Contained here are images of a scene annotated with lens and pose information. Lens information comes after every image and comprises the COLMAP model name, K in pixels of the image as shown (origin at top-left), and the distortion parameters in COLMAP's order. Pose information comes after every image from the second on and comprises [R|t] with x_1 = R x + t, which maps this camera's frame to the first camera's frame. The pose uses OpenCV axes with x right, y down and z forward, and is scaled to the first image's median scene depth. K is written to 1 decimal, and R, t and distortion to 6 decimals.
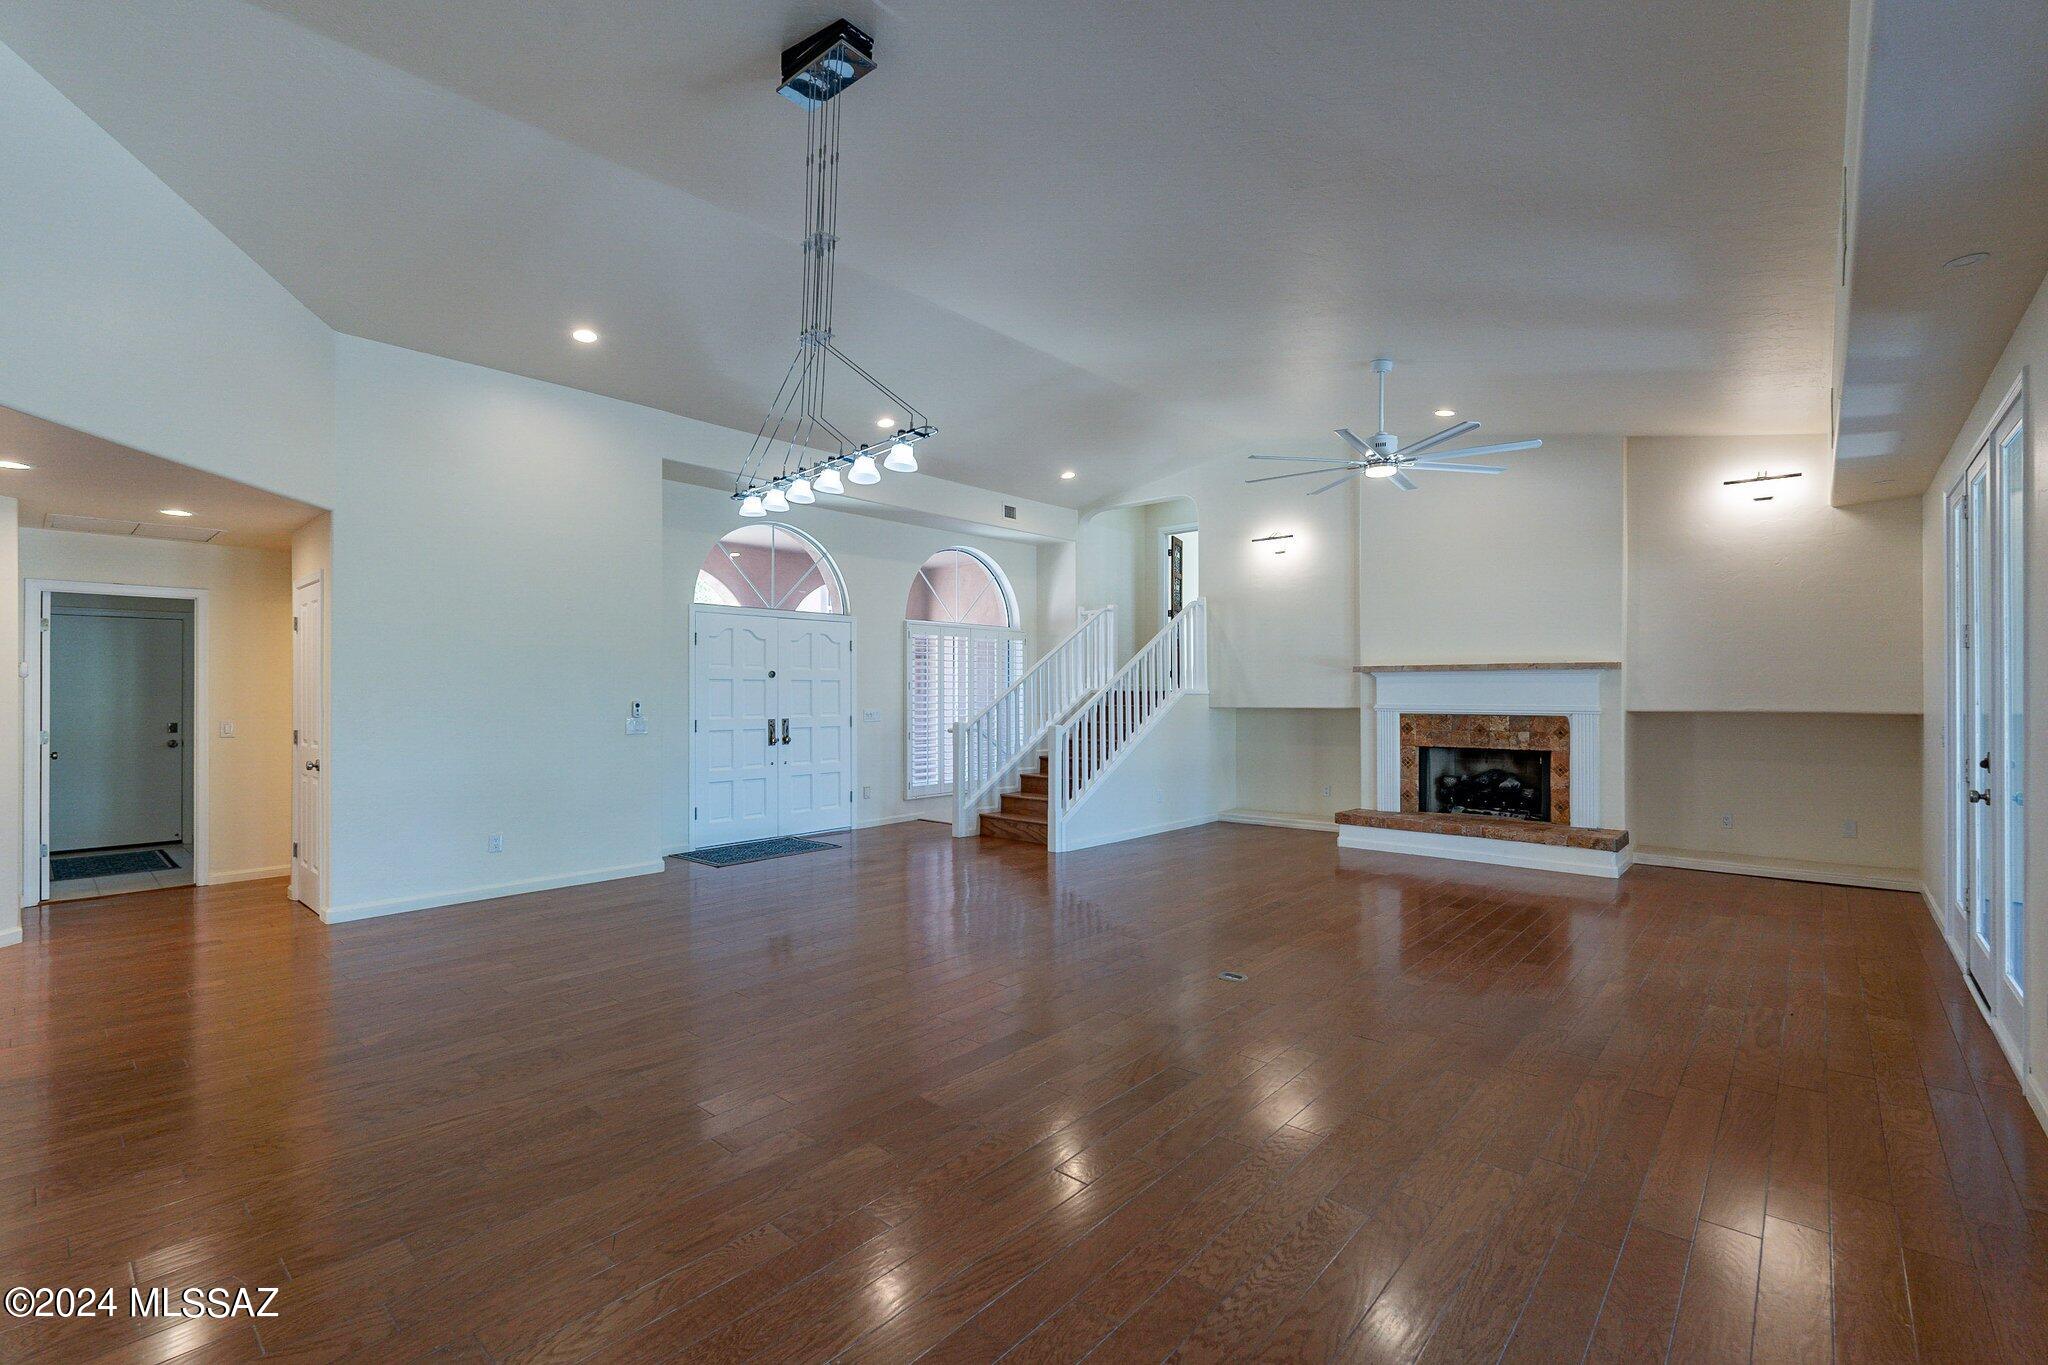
lens RADIAL K [[901.4, 0, 1026.7], [0, 901.4, 684.2], [0, 0, 1]] dist [-0.002309, -0.000112]
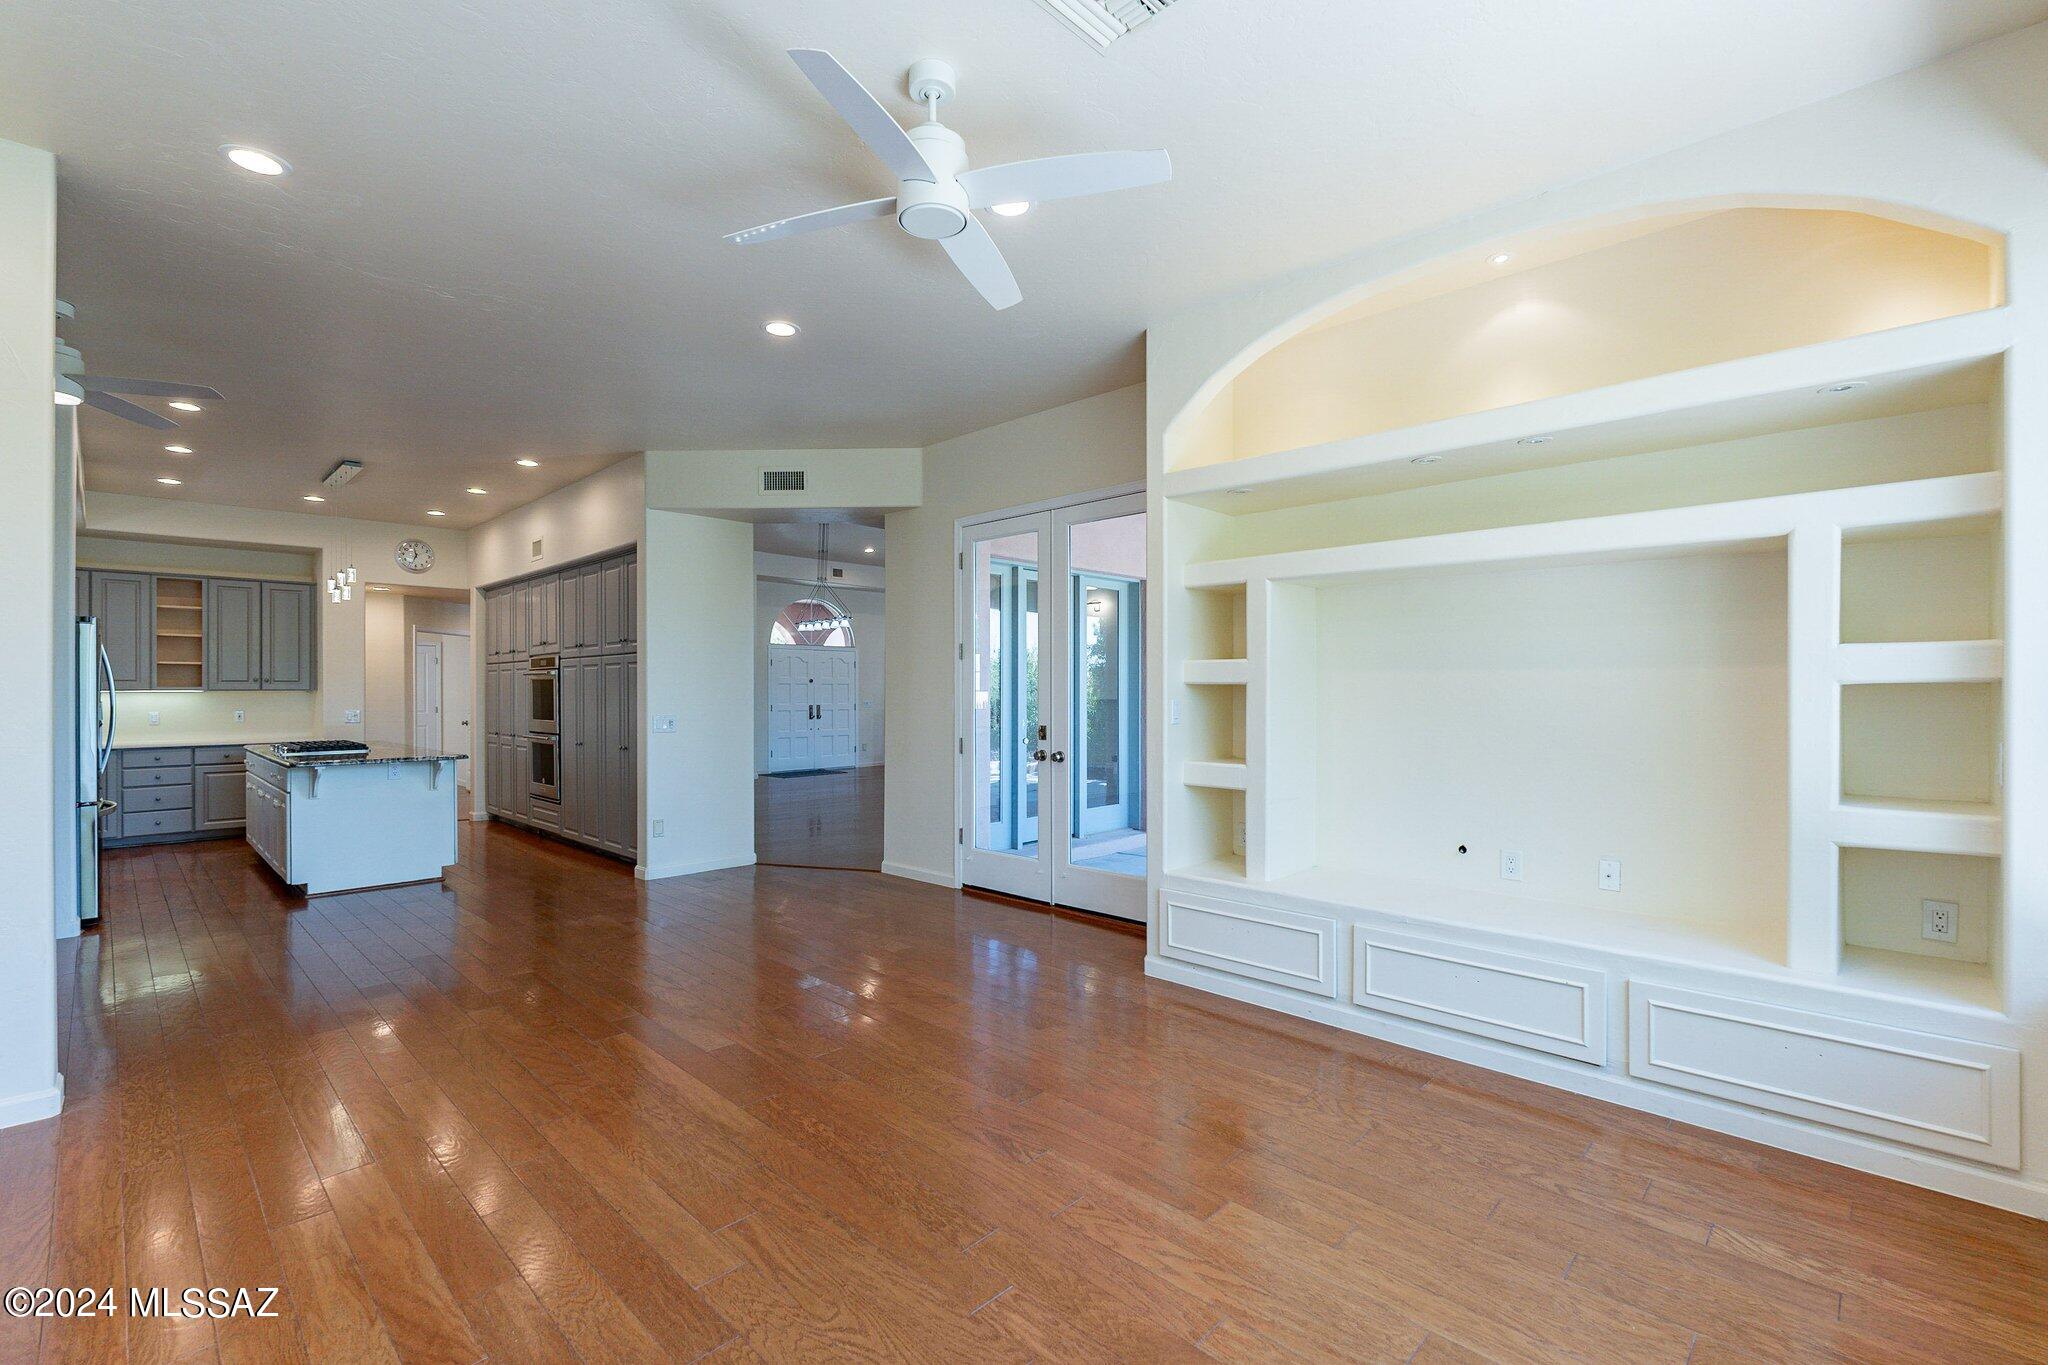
lens RADIAL K [[896.7, 0, 1022.5], [0, 896.7, 684.3], [0, 0, 1]] dist [-0.000566, -0.000152]
pose [[0.998869, -0.000049, -0.047547, 0.247904], [0.000113, 0.999999, 0.001348, -0.006309], [0.047547, -0.001352, 0.998868, -0.851001]]
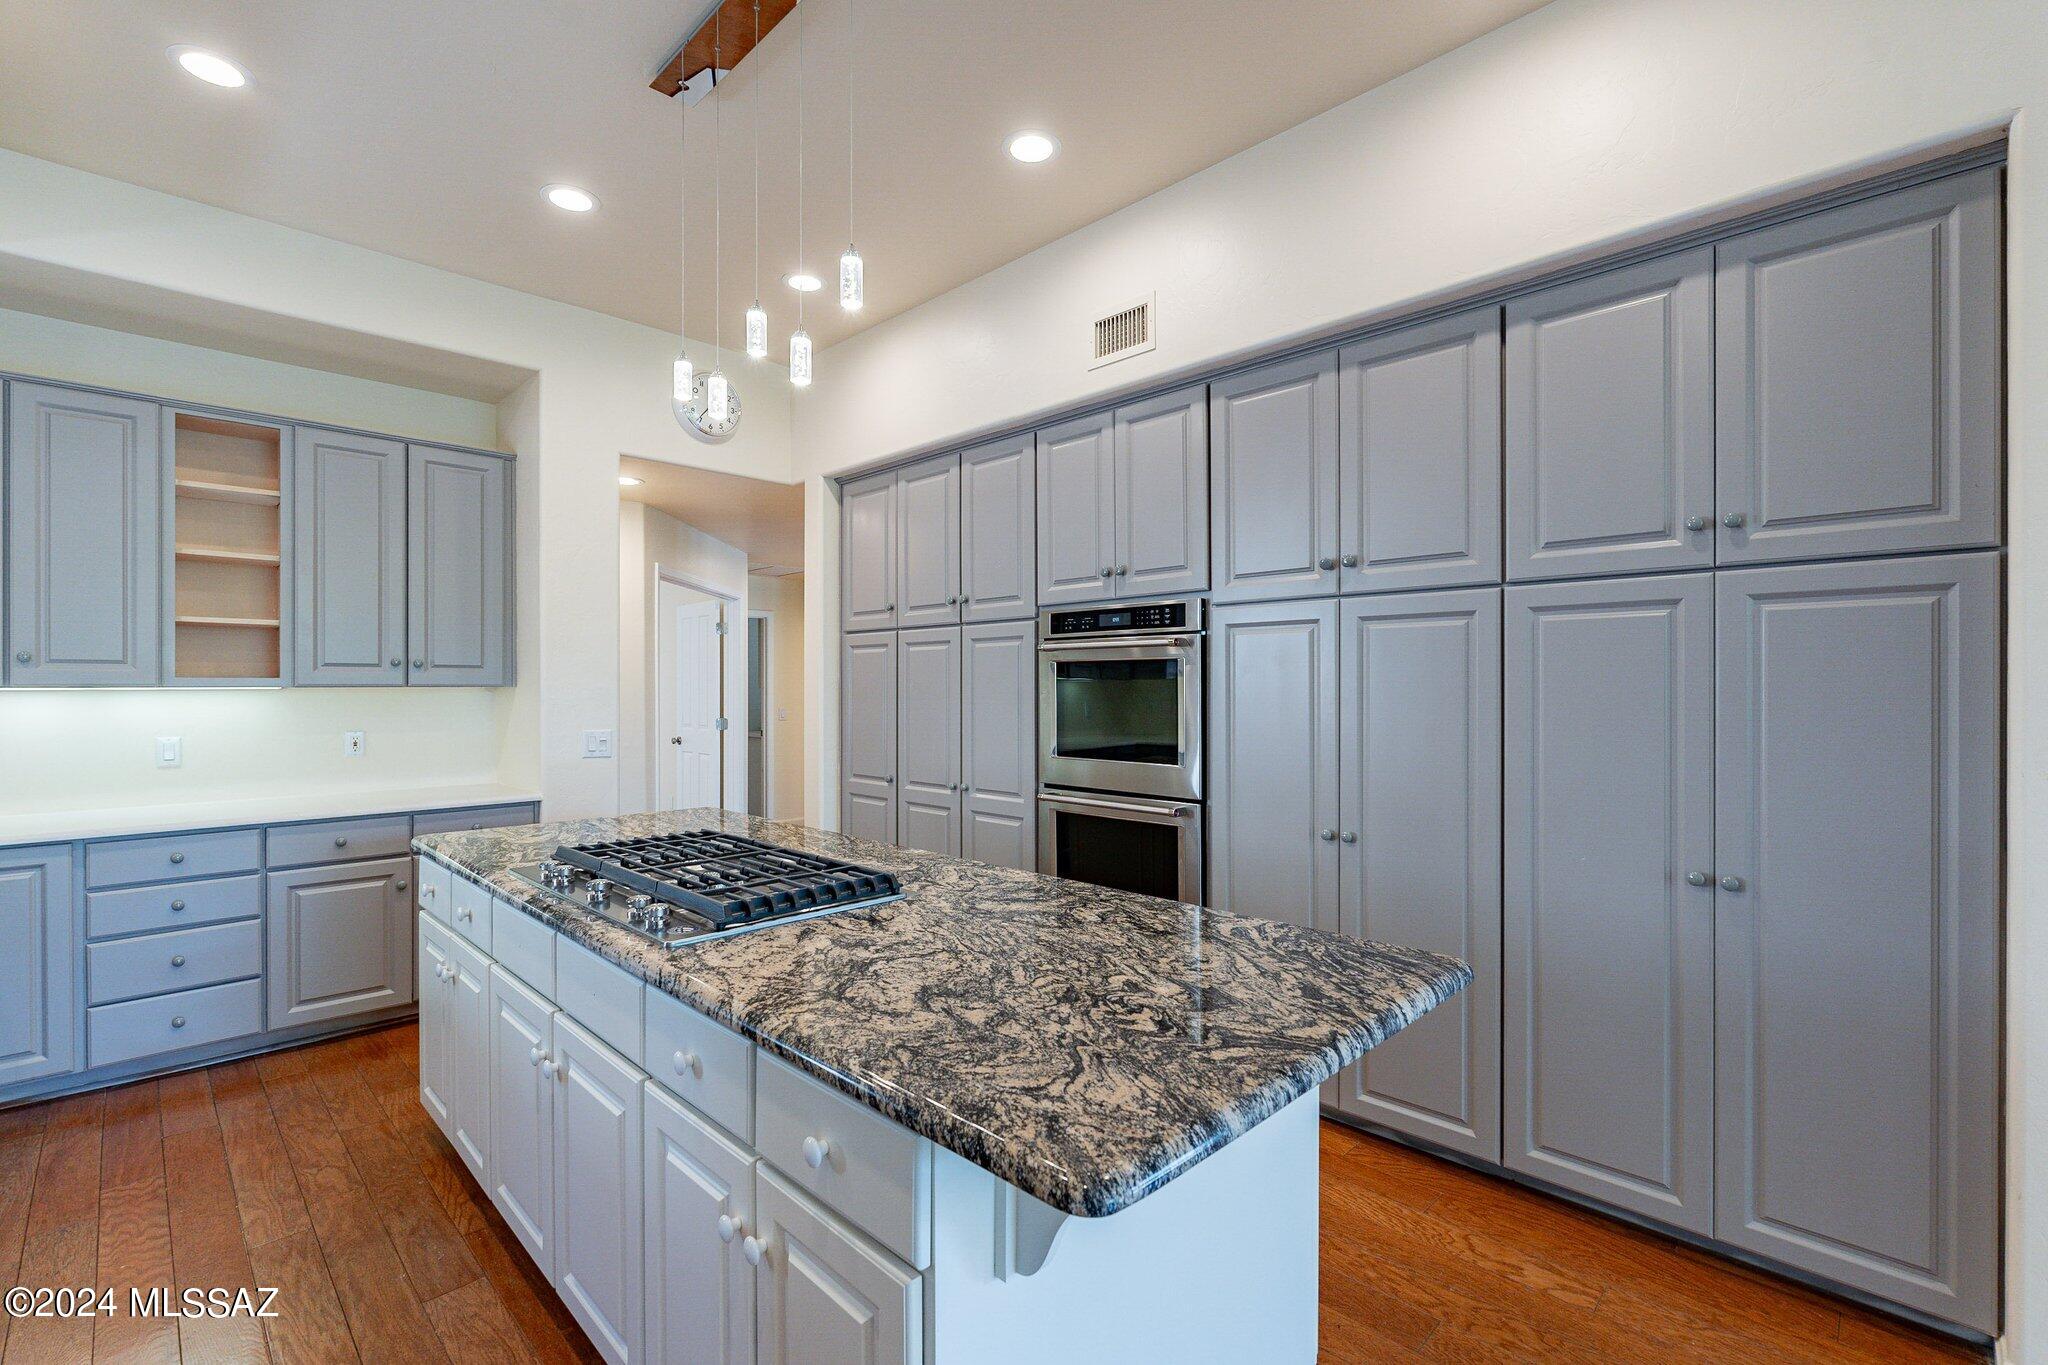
lens RADIAL K [[901.4, 0, 1026.7], [0, 901.4, 684.2], [0, 0, 1]] dist [-0.002309, -0.000112]
pose [[0.998404, 0.002410, -0.056425, -0.365235], [-0.002169, 0.999988, 0.004341, -0.001621], [0.056435, -0.004211, 0.998397, -0.274677]]
